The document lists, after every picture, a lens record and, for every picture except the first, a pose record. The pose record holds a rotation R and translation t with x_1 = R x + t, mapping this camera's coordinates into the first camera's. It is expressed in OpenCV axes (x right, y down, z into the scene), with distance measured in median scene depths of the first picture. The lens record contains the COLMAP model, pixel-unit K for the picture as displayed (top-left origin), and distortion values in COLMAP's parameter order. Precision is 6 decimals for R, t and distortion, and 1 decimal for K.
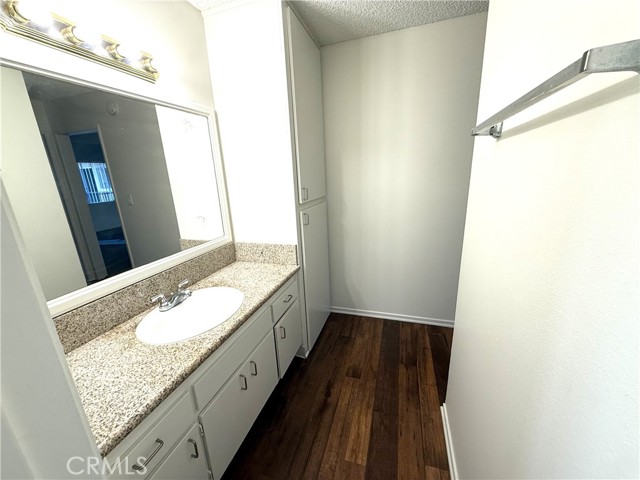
lens RADIAL K [[254.7, 0, 320.0], [0, 254.7, 240.0], [0, 0, 1]] dist [-0.000281, -0.000187]
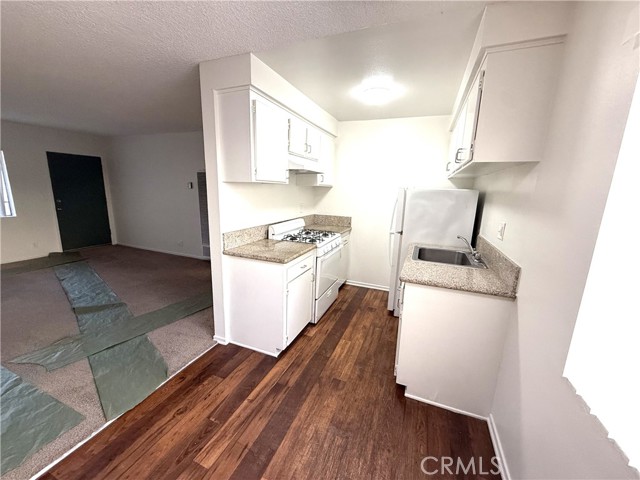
lens RADIAL K [[254.7, 0, 320.0], [0, 254.7, 240.0], [0, 0, 1]] dist [-0.000281, -0.000187]
pose [[-0.996107, 0.002587, 0.088115, 0.122637], [0.041318, 0.896676, 0.440755, -0.530774], [-0.077871, 0.442680, -0.893292, 1.830093]]
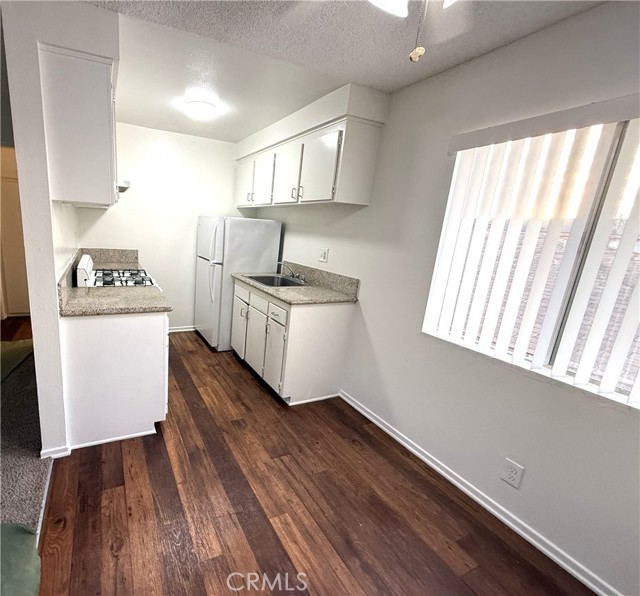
lens RADIAL K [[316.4, 0, 240.1], [0, 316.4, 297.8], [0, 0, 1]] dist [-0.001337, -0.000574]
pose [[-0.763199, 0.148657, -0.628831, 0.929073], [-0.192801, 0.876456, 0.441194, -0.526921], [0.616729, 0.457958, -0.640249, 1.718373]]
